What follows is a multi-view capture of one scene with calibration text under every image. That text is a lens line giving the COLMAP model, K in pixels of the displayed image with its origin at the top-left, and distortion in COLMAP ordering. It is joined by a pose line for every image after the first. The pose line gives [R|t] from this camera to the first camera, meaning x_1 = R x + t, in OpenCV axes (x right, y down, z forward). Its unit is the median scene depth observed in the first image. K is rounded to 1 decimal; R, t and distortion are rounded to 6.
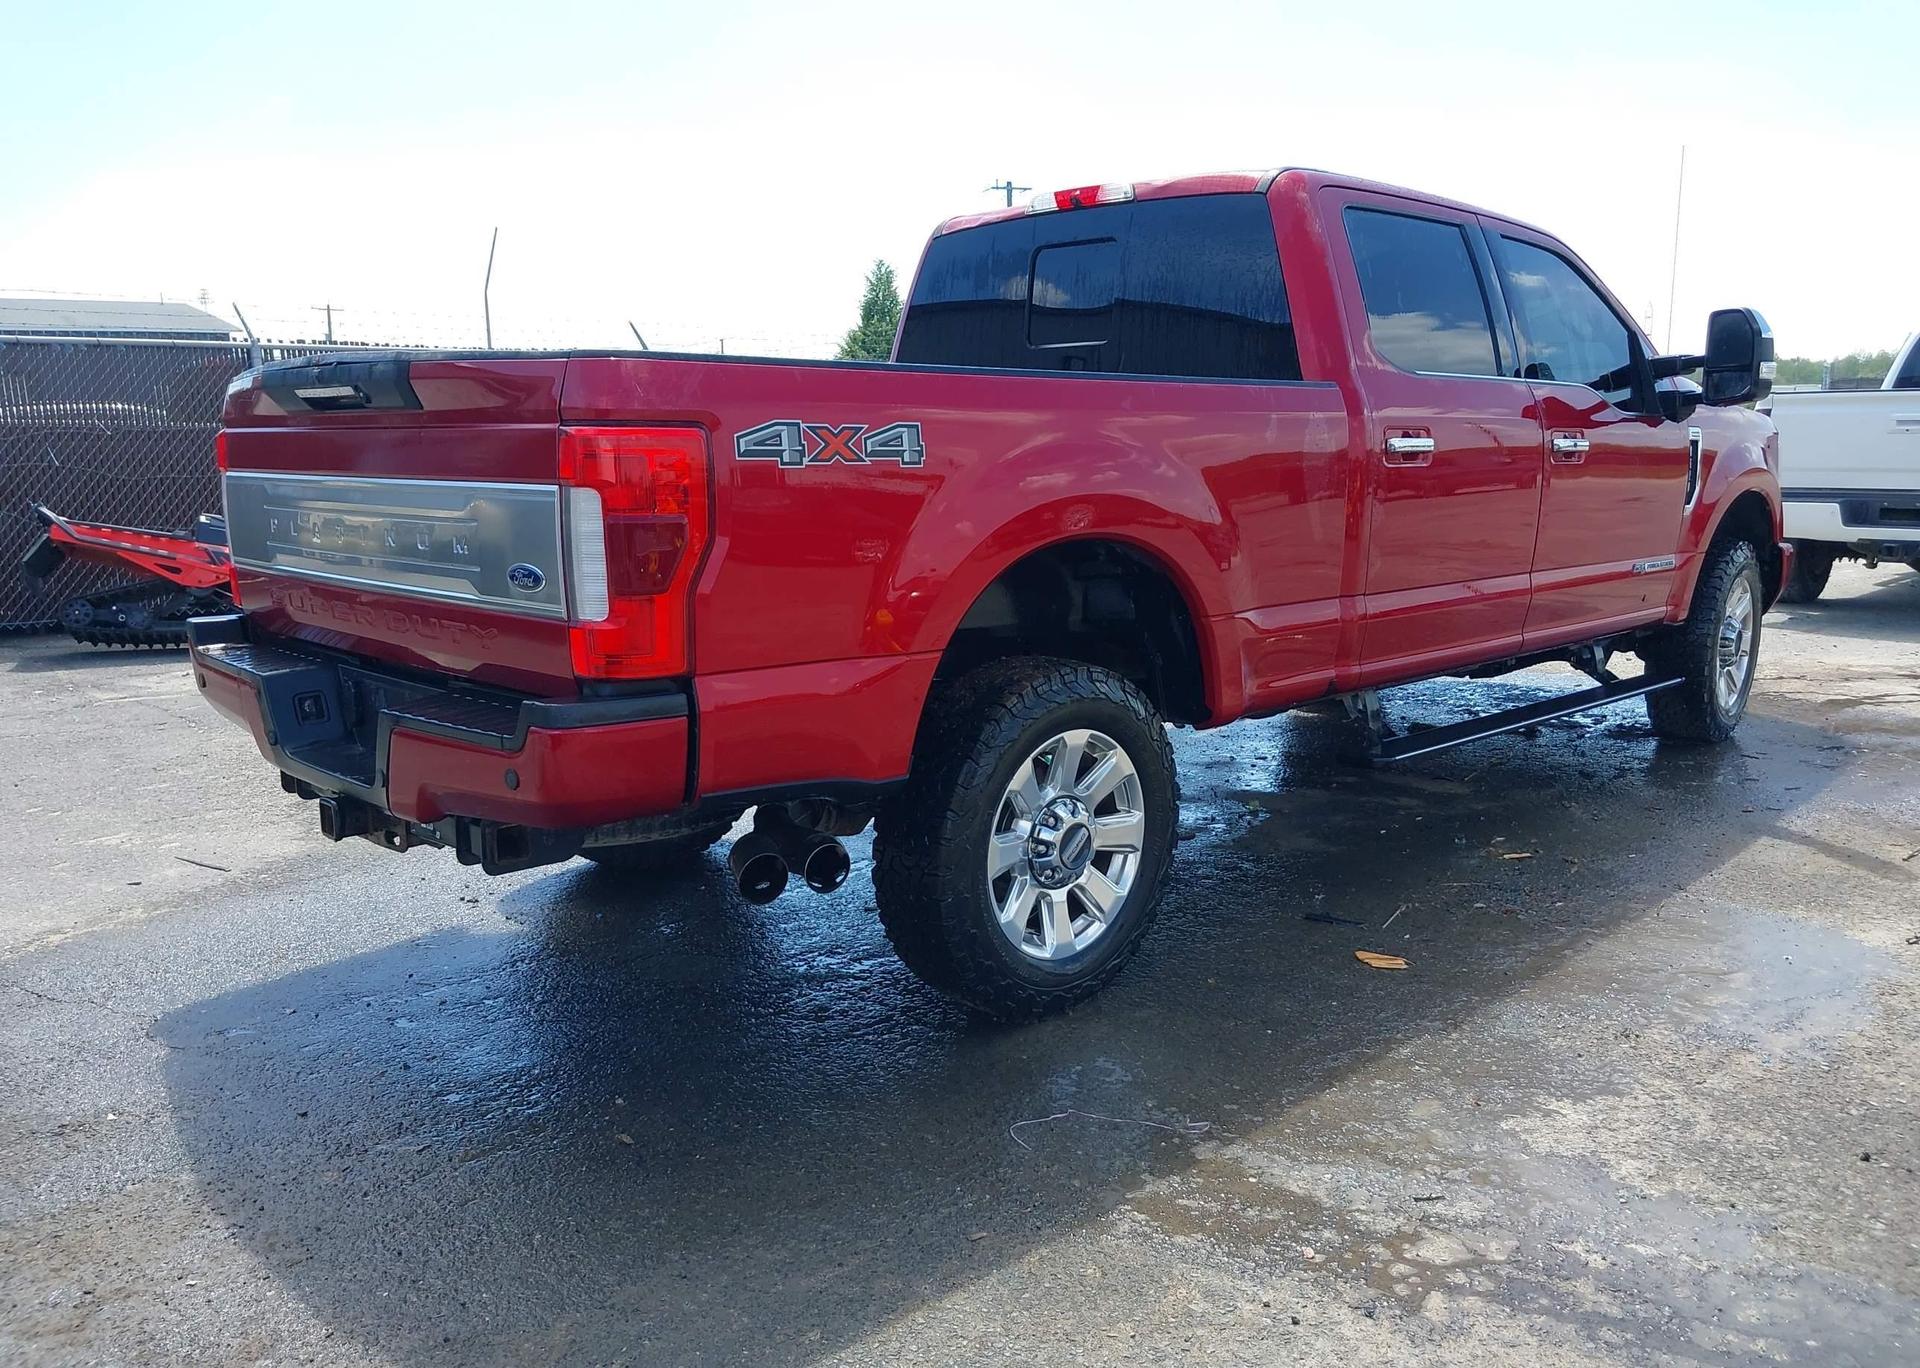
lens RADIAL K [[1487.1, 0, 983.8], [0, 1487.1, 754.2], [0, 0, 1]] dist [0.084069, -0.145307]
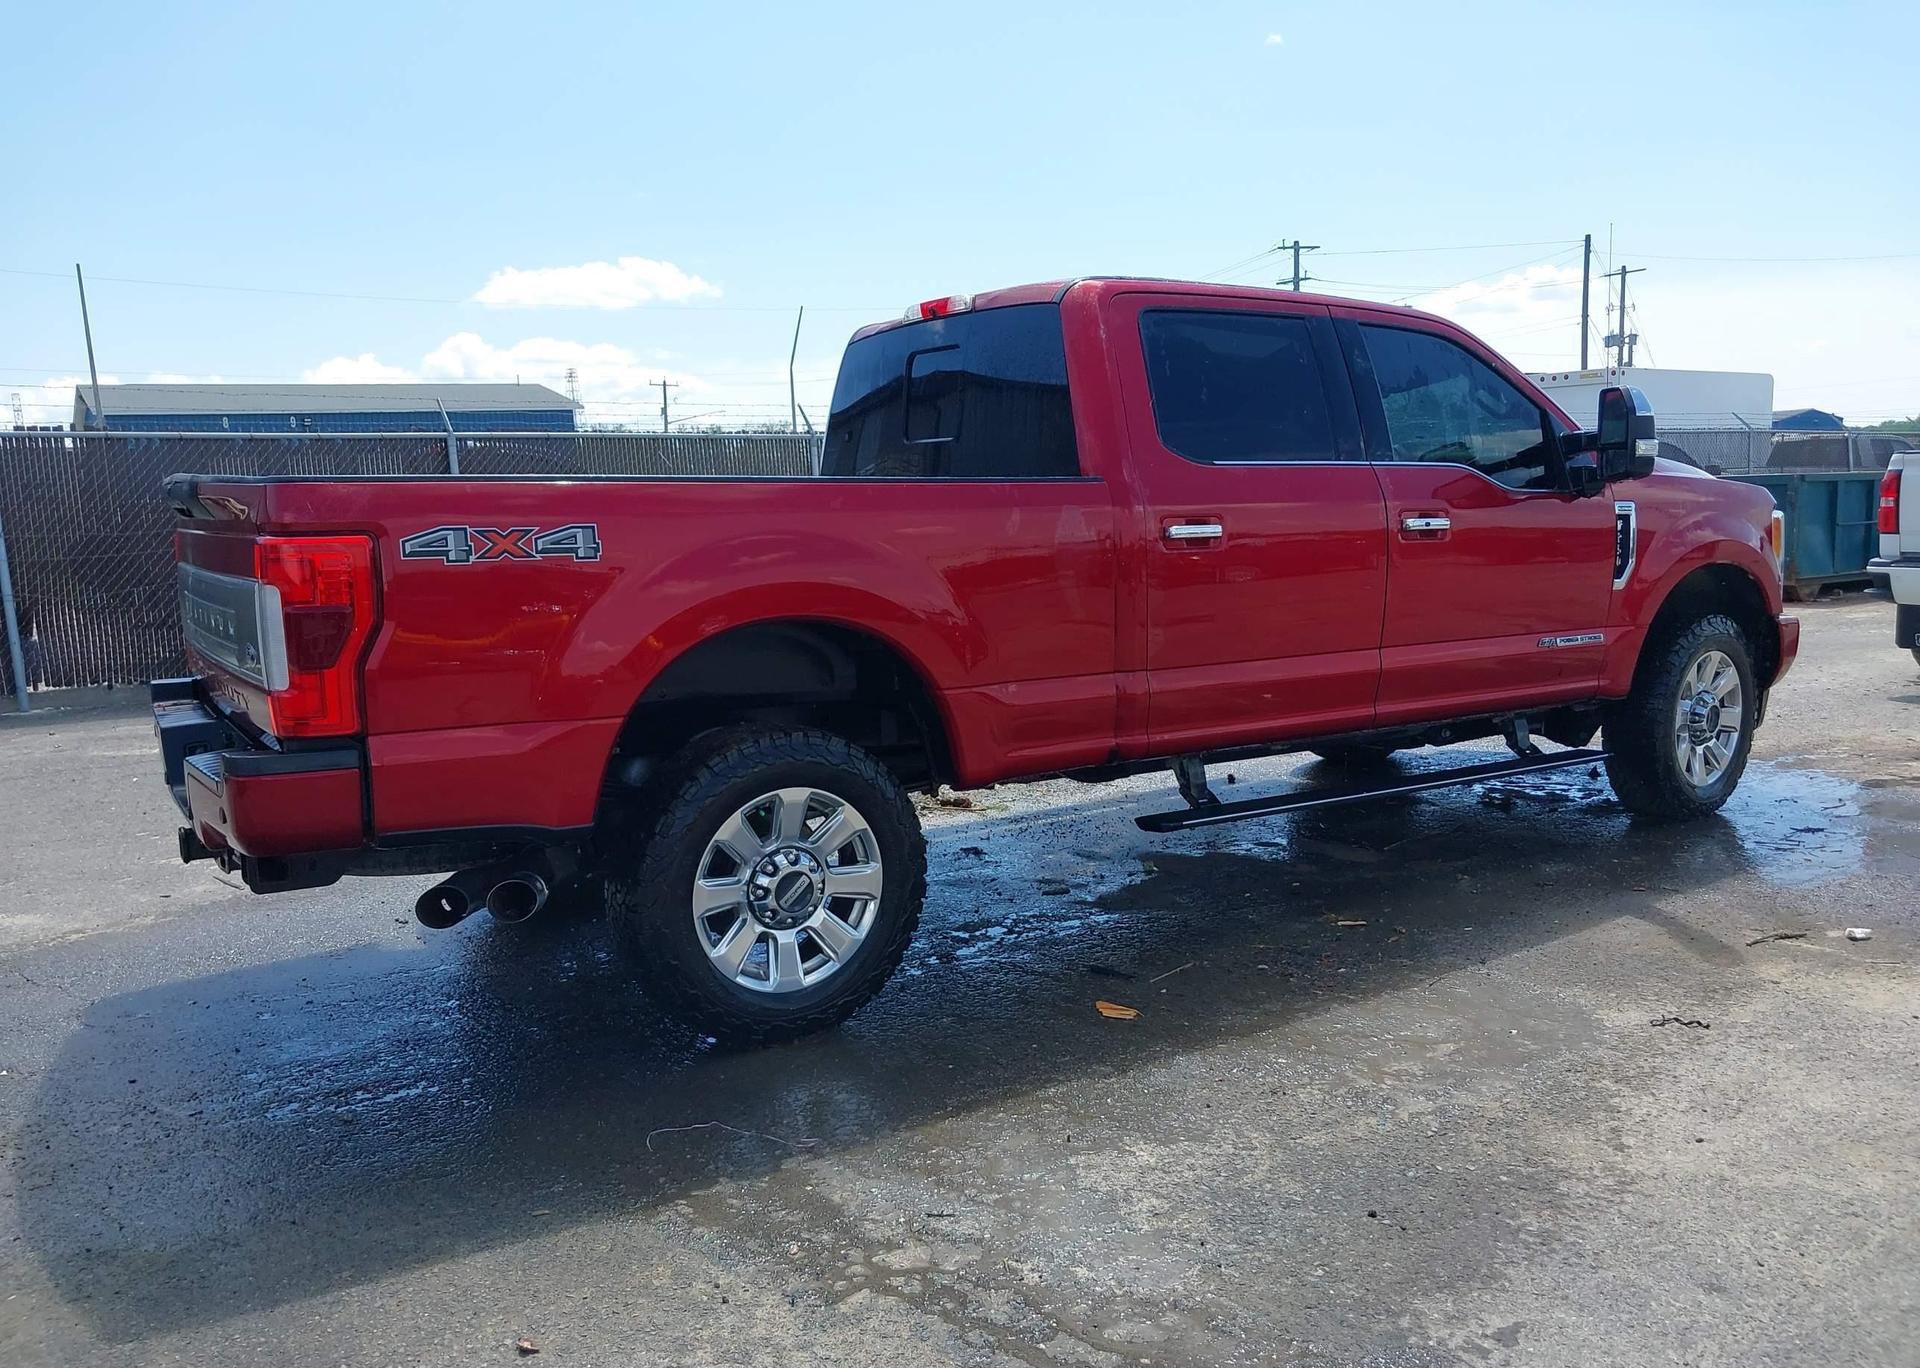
lens RADIAL K [[1487.8, 0, 990.9], [0, 1487.8, 752.5], [0, 0, 1]] dist [0.044222, -0.057865]
pose [[0.979469, 0.021245, -0.200472, 0.426028], [-0.028956, 0.998946, -0.035611, -0.007465], [0.199505, 0.040685, 0.979052, -0.072889]]
